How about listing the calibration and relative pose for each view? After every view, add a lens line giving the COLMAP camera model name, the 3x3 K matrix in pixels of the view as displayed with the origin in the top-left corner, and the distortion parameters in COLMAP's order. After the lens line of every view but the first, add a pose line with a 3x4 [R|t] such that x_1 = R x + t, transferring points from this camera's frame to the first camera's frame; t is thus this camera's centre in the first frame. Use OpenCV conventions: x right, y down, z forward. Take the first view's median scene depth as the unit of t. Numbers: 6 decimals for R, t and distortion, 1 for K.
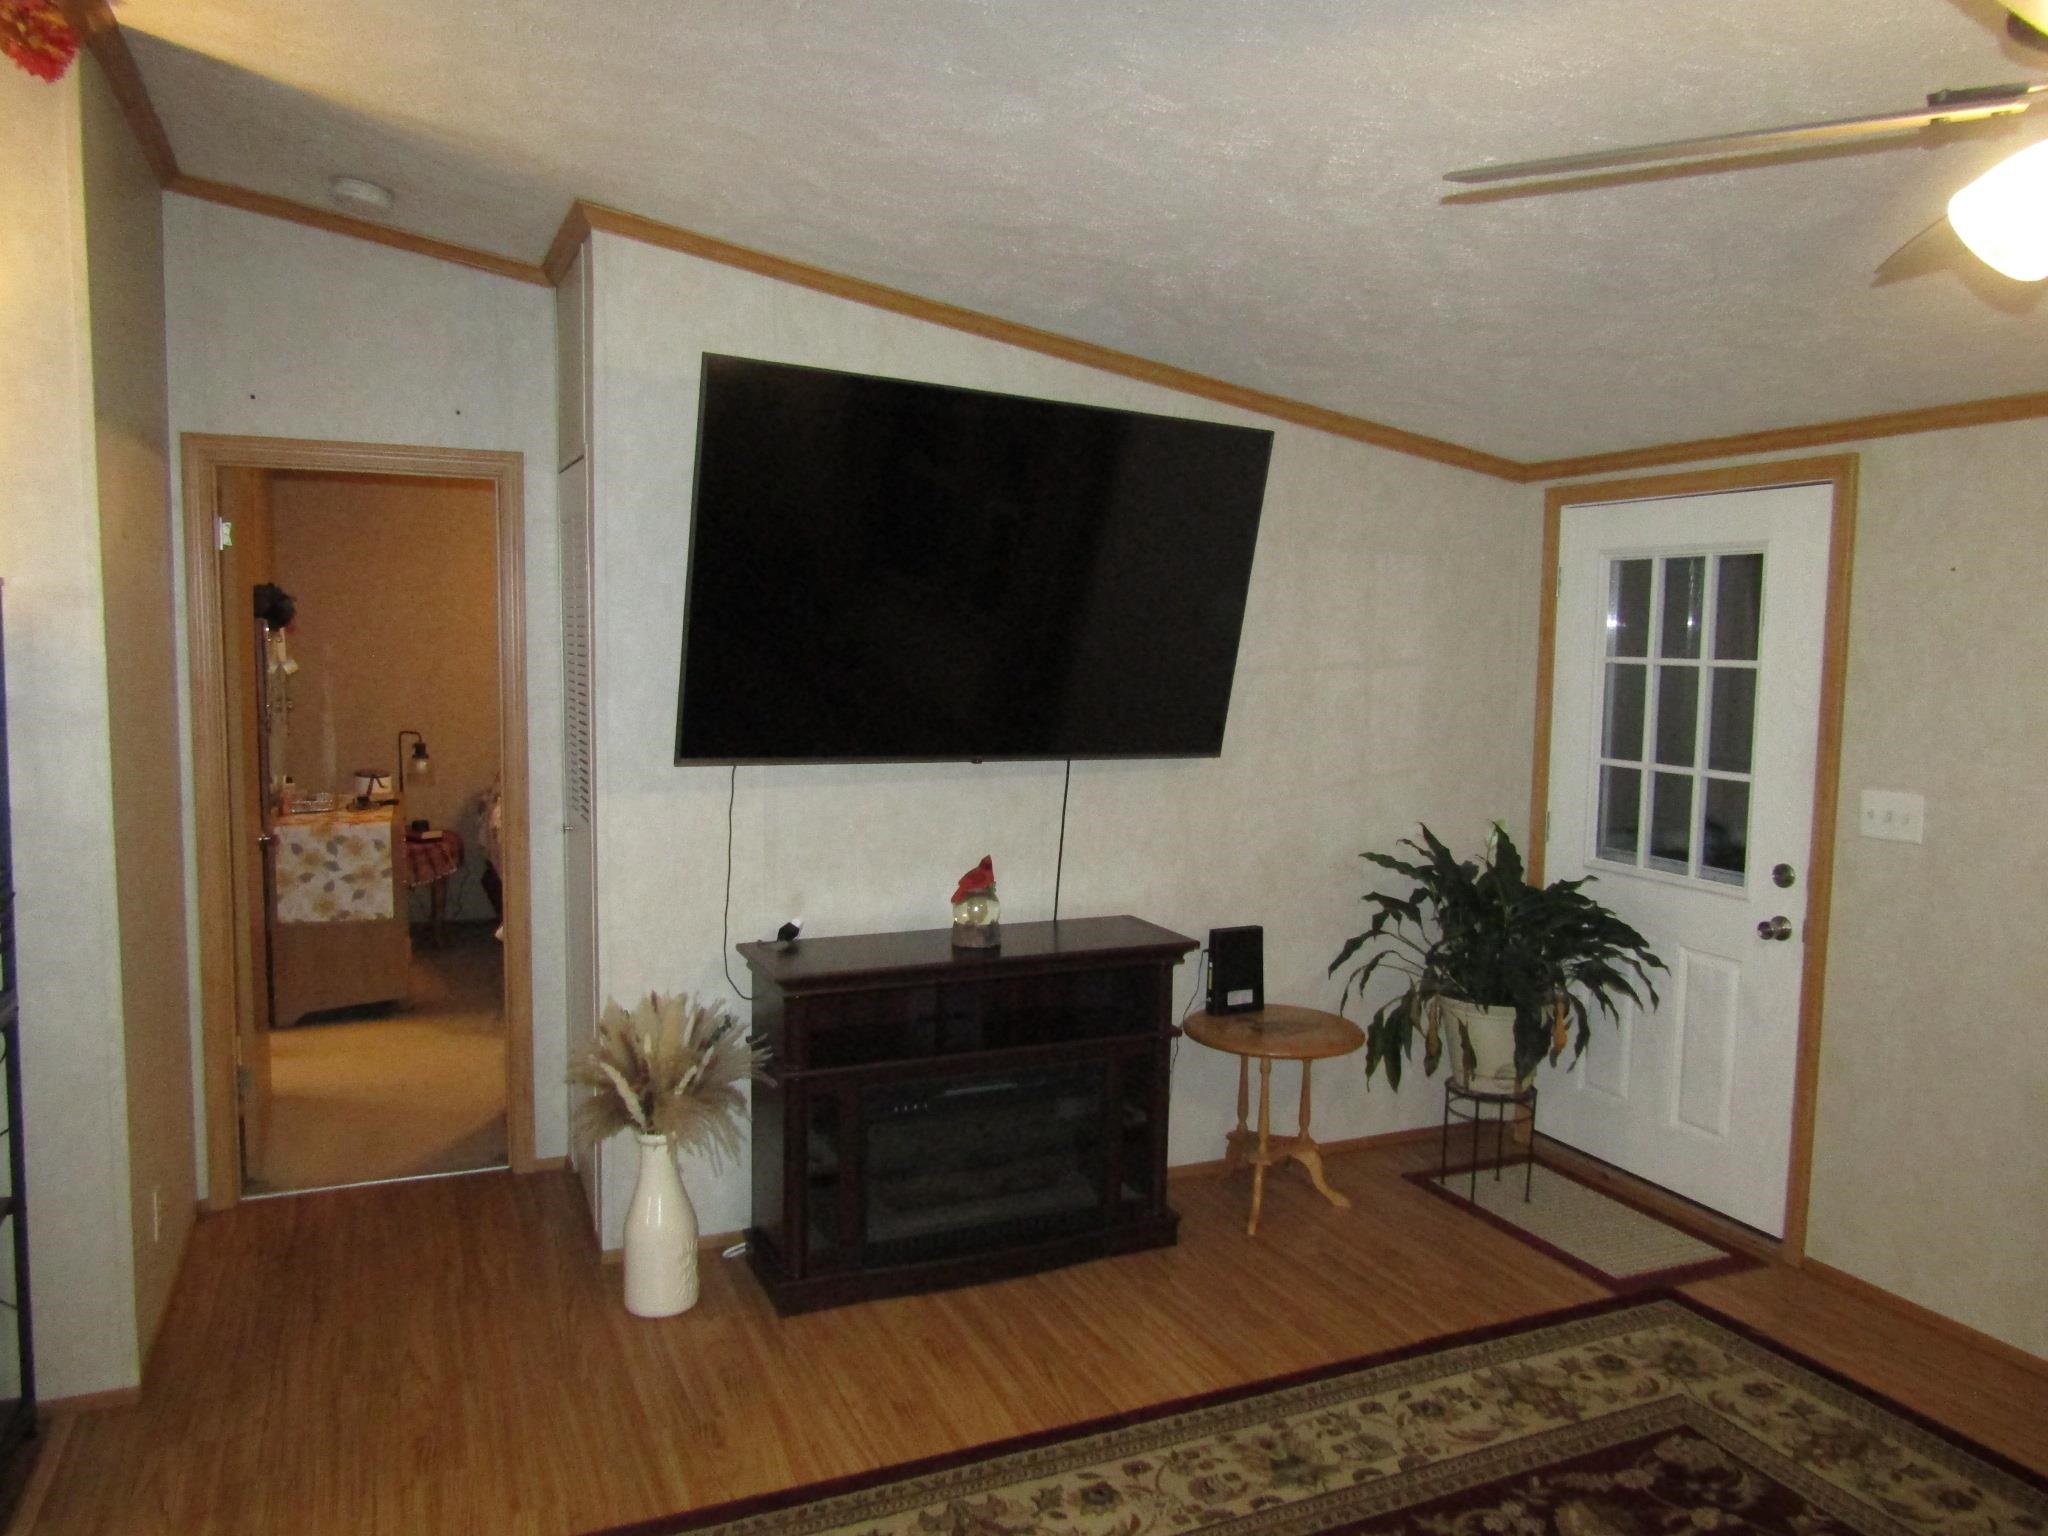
lens RADIAL K [[1456.4, 0, 1024.0], [0, 1456.4, 768.0], [0, 0, 1]] dist [-0.013648, 0.003401]
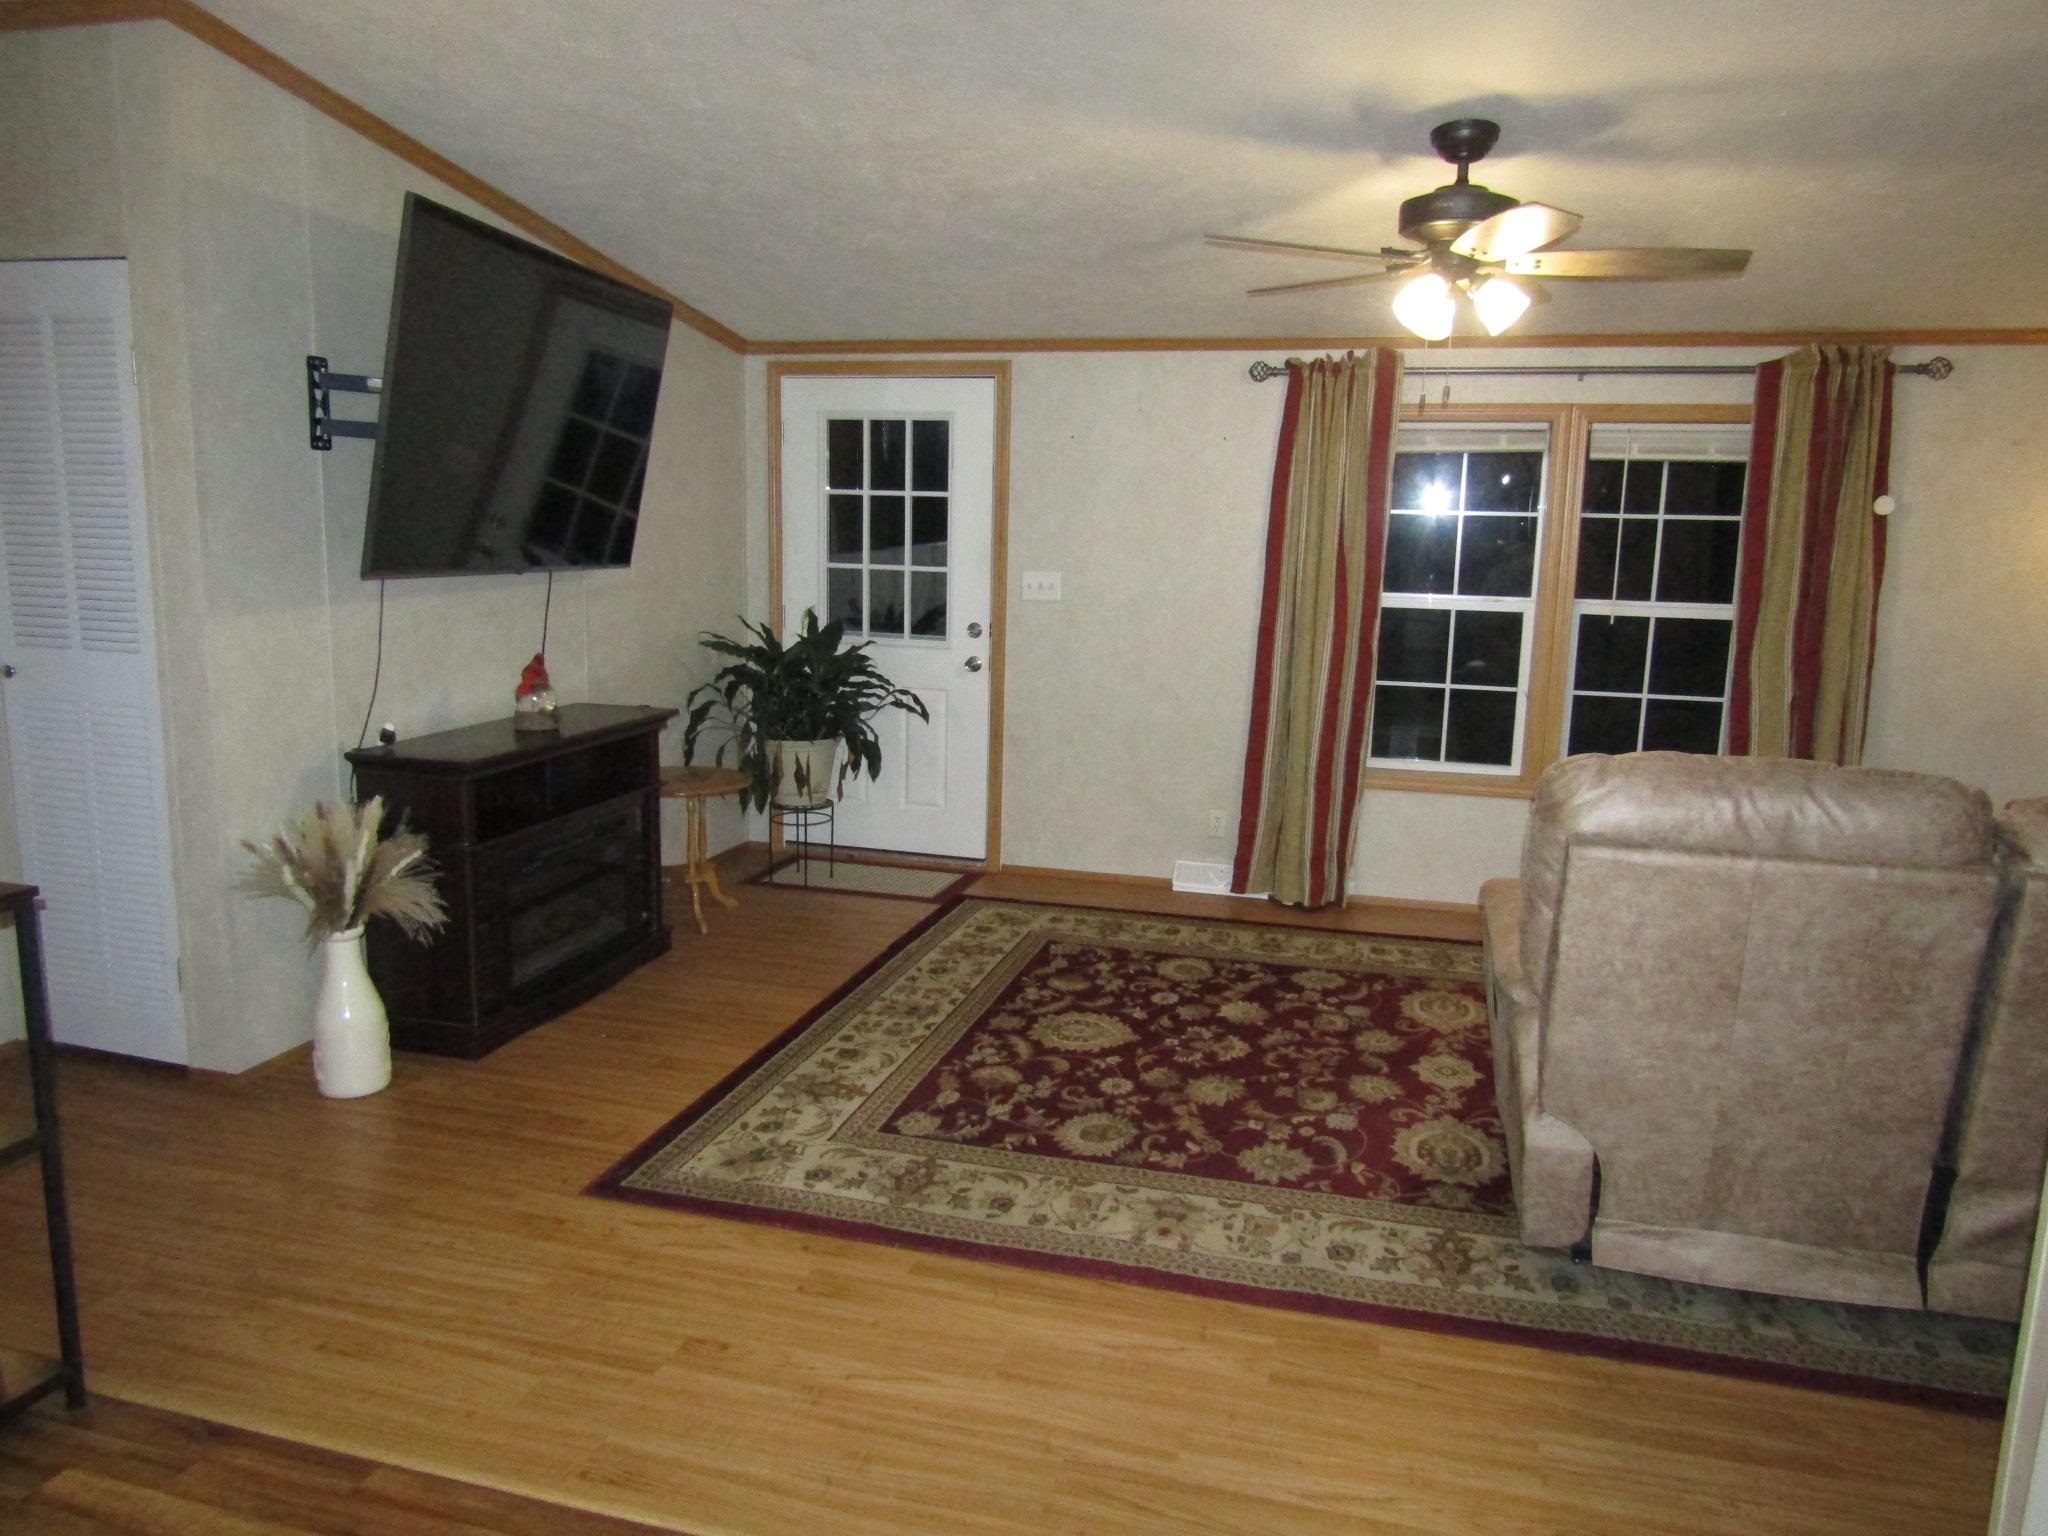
lens RADIAL K [[1456.4, 0, 1024.0], [0, 1456.4, 768.0], [0, 0, 1]] dist [-0.013648, 0.003401]
pose [[0.633514, -0.135420, 0.761788, -0.664242], [0.057804, 0.990097, 0.127935, 0.023785], [-0.771569, -0.037014, 0.635068, -0.049185]]
